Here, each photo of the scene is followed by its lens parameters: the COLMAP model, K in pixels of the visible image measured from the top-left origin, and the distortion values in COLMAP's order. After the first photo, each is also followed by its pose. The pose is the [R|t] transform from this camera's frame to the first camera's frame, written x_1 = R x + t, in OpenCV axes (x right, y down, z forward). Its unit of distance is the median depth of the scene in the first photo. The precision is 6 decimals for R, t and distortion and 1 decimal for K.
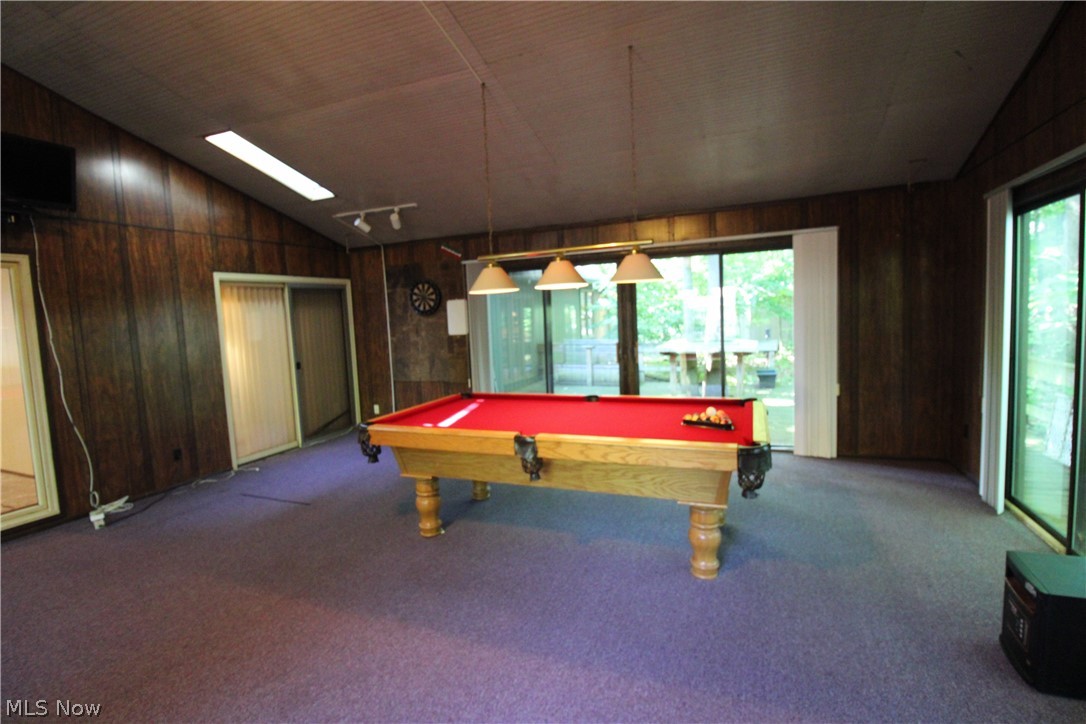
lens RADIAL K [[505.8, 0, 542.5], [0, 505.8, 361.2], [0, 0, 1]] dist [-0.008320, -0.008332]
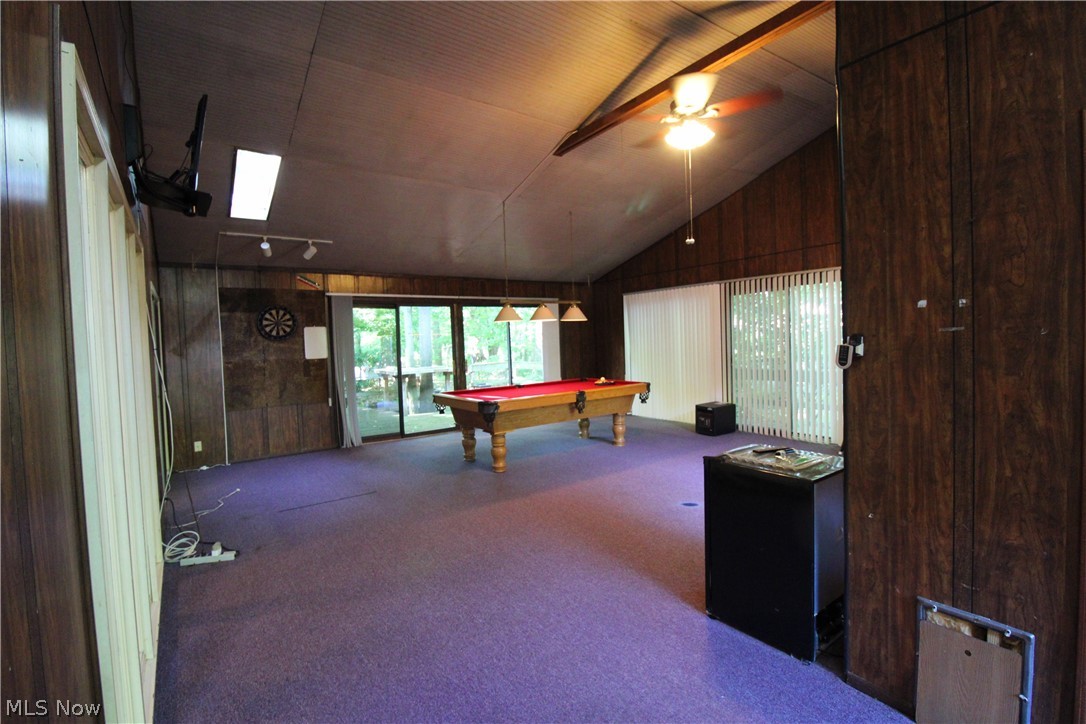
lens RADIAL K [[505.8, 0, 539.9], [0, 505.8, 361.3], [0, 0, 1]] dist [-0.008320, -0.008332]
pose [[0.498962, -0.005734, 0.866605, -0.854961], [0.100514, 0.993612, -0.051298, 0.056537], [-0.860775, 0.112702, 0.496351, 0.044449]]
